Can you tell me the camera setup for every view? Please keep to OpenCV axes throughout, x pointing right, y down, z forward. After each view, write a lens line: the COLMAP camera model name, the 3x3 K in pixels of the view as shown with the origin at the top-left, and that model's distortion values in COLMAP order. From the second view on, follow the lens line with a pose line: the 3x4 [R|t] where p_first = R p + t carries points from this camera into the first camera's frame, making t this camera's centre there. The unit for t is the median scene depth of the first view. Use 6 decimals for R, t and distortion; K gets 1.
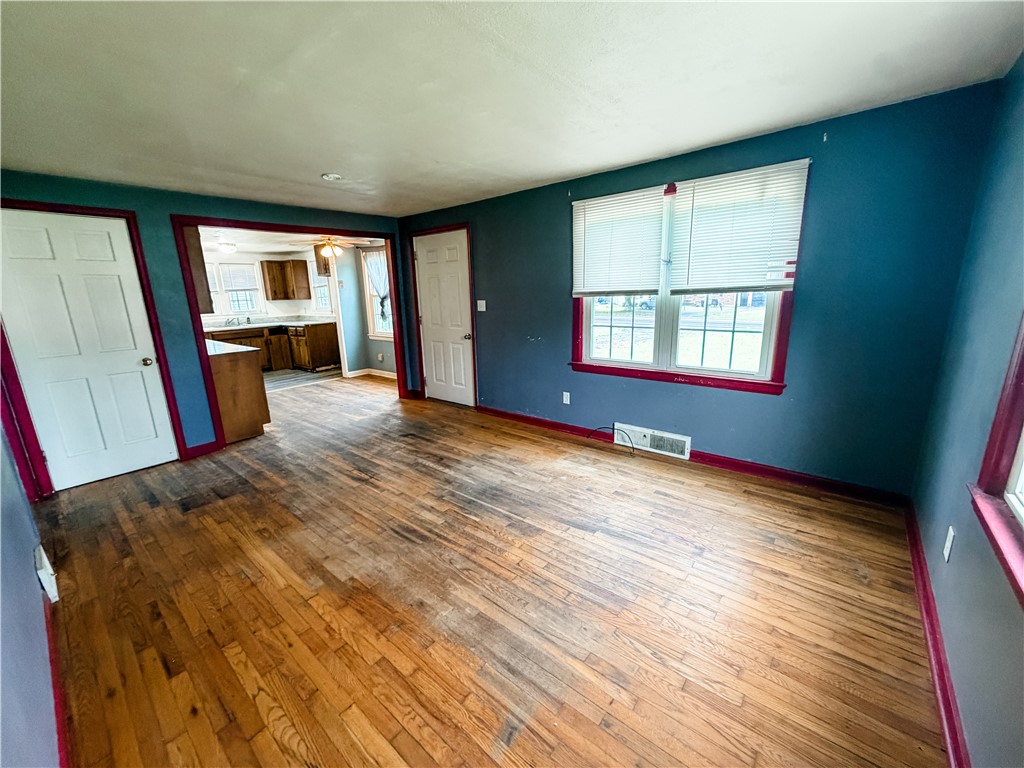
lens RADIAL K [[407.4, 0, 508.2], [0, 407.4, 385.0], [0, 0, 1]] dist [0.000089, 0.000092]
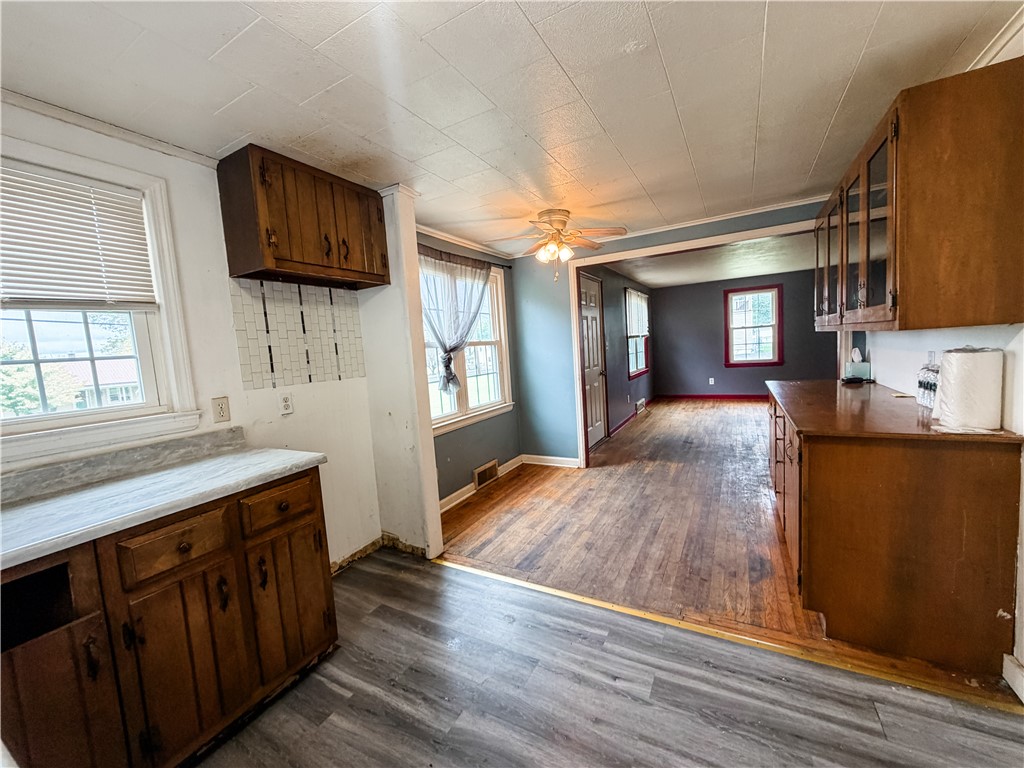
lens RADIAL K [[407.4, 0, 507.3], [0, 407.4, 385.2], [0, 0, 1]] dist [0.000089, 0.000092]
pose [[-0.189339, -0.044324, 0.980911, -1.709612], [0.296062, 0.949912, 0.100070, -0.411417], [-0.936215, 0.309357, -0.166733, 2.126601]]
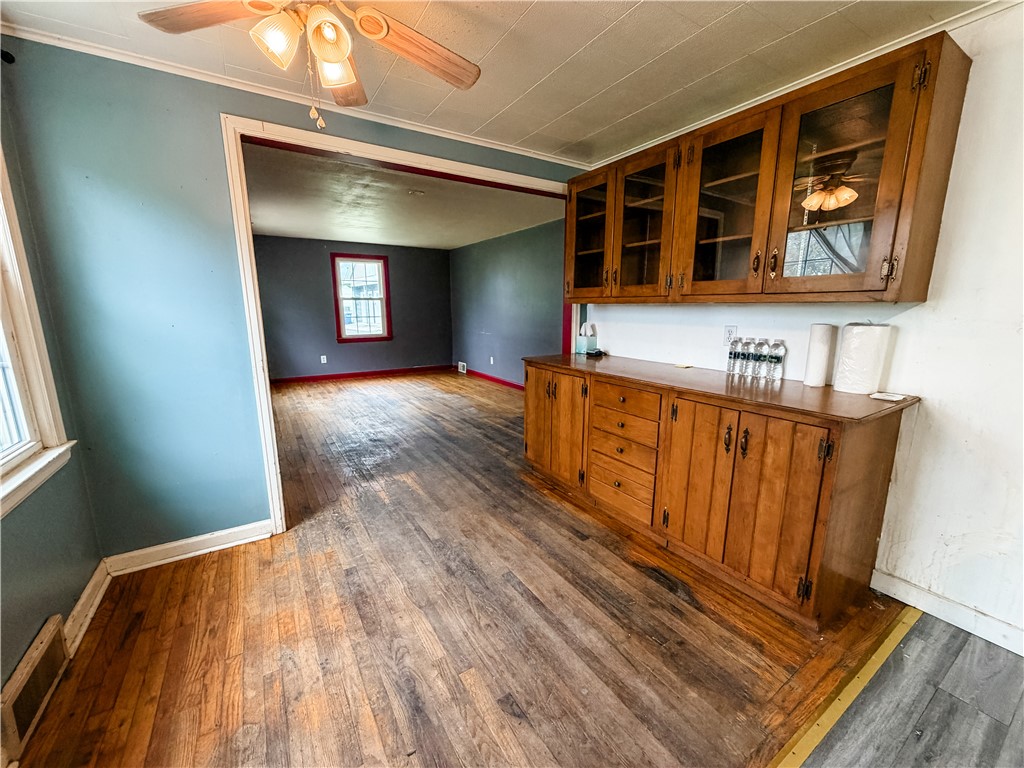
lens RADIAL K [[407.4, 0, 510.3], [0, 407.4, 385.8], [0, 0, 1]] dist [0.000089, 0.000092]
pose [[-0.951943, -0.024501, 0.305293, -1.061715], [0.102383, 0.913995, 0.392595, -0.426020], [-0.288655, 0.404985, -0.867563, 2.159345]]
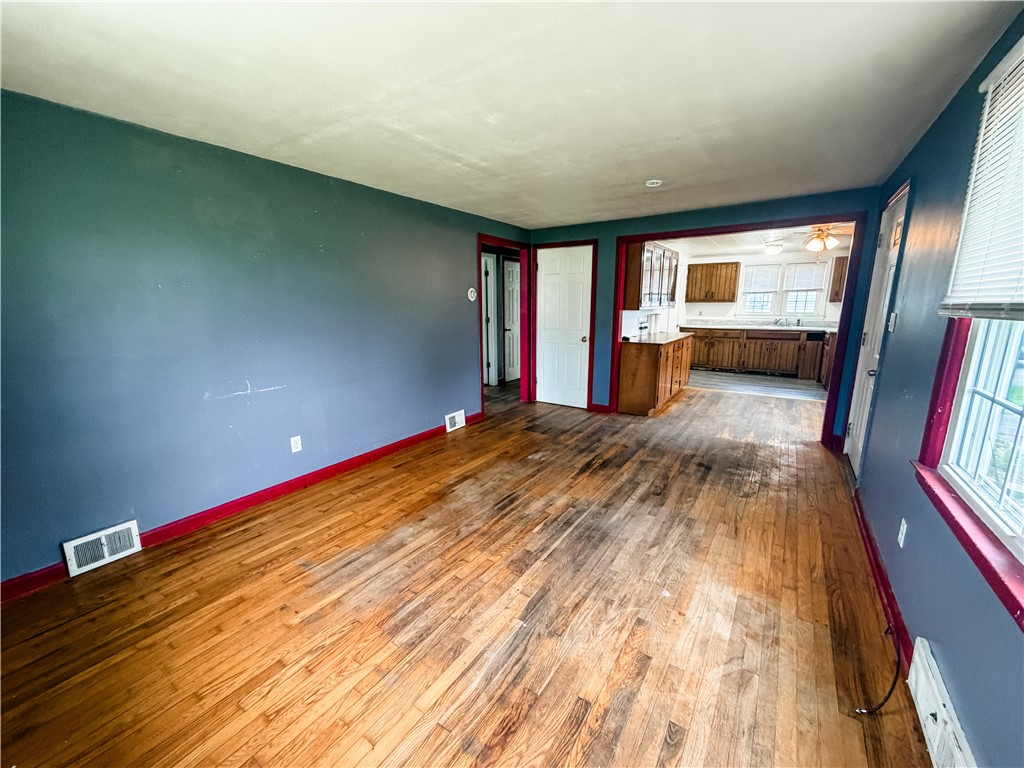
lens RADIAL K [[407.4, 0, 508.8], [0, 407.4, 385.1], [0, 0, 1]] dist [0.000089, 0.000092]
pose [[0.099315, 0.229256, -0.968286, 0.627387], [-0.225295, 0.953008, 0.202531, -0.148420], [0.969216, 0.198036, 0.146298, 0.584306]]
